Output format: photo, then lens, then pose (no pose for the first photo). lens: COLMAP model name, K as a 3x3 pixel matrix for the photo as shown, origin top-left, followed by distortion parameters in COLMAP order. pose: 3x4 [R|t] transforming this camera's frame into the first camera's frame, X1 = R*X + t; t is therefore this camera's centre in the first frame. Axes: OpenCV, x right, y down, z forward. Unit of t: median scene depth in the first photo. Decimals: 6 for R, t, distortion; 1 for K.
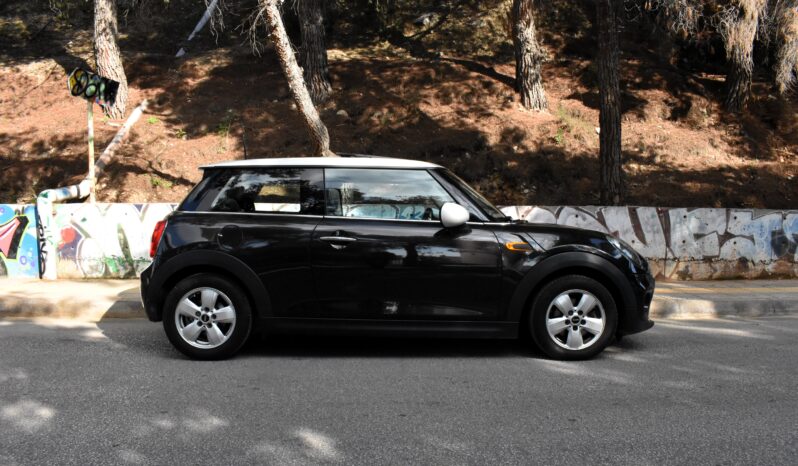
lens RADIAL K [[643.2, 0, 402.2], [0, 643.2, 245.4], [0, 0, 1]] dist [-0.093483, 0.001830]
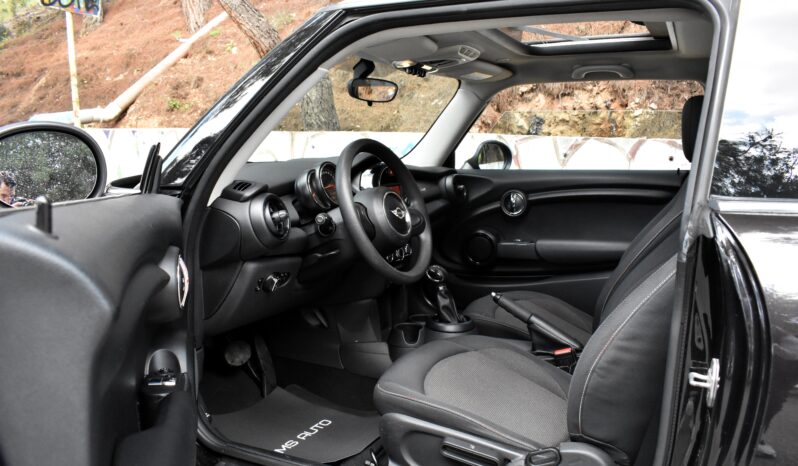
lens RADIAL K [[622.5, 0, 400.5], [0, 622.5, 254.9], [0, 0, 1]] dist [-0.093165, 0.013687]
pose [[0.870674, 0.104398, -0.480654, 0.285425], [-0.041587, 0.989341, 0.139552, -0.025158], [0.490100, -0.101515, 0.865735, 0.399764]]
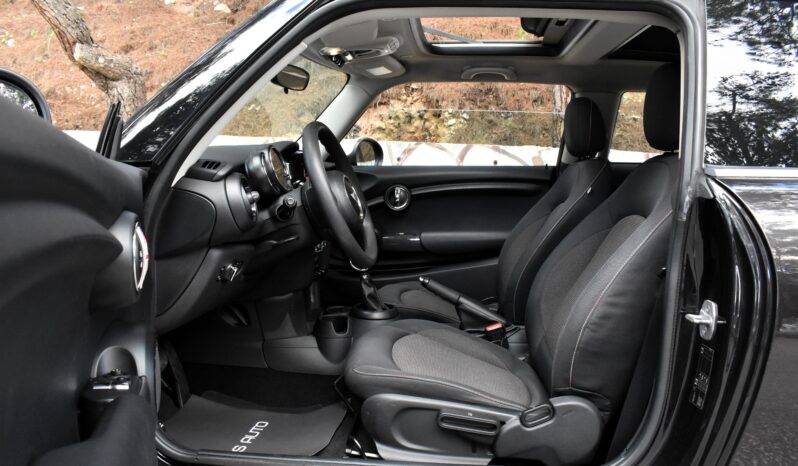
lens RADIAL K [[622.5, 0, 400.5], [0, 622.5, 254.9], [0, 0, 1]] dist [-0.093165, 0.013687]
pose [[0.987722, 0.058492, -0.144857, 0.239029], [-0.043929, 0.993838, 0.101768, -0.014637], [0.149917, -0.094155, 0.984205, 0.381635]]
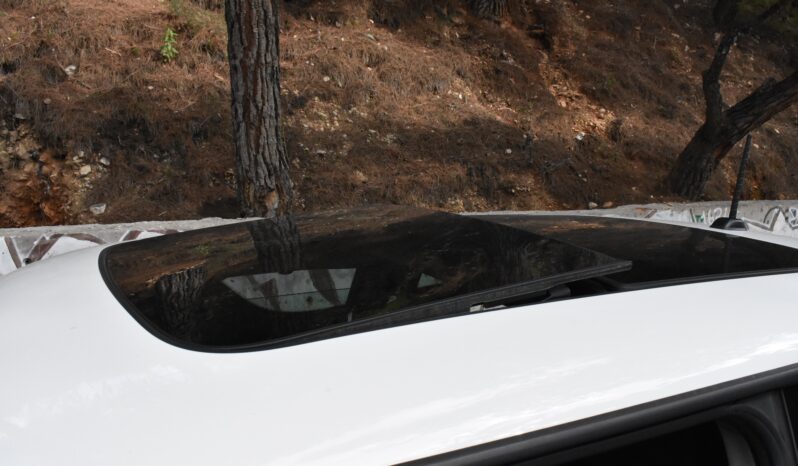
lens RADIAL K [[698.1, 0, 400.3], [0, 698.1, 259.8], [0, 0, 1]] dist [-0.085478, -0.000355]
pose [[0.912776, -0.059599, 0.404088, 0.197185], [0.000366, 0.989417, 0.145103, -0.091862], [-0.408459, -0.132299, 0.903138, 0.466967]]
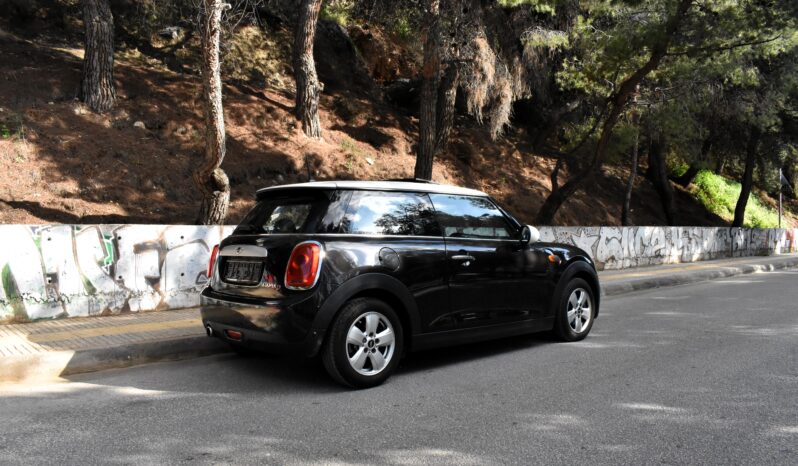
lens RADIAL K [[622.5, 0, 400.5], [0, 622.5, 254.9], [0, 0, 1]] dist [-0.093165, 0.013687]
pose [[0.758506, -0.032971, 0.650831, -0.426488], [0.040664, 0.999168, 0.003226, -0.010859], [-0.650396, 0.024019, 0.759216, 0.117803]]
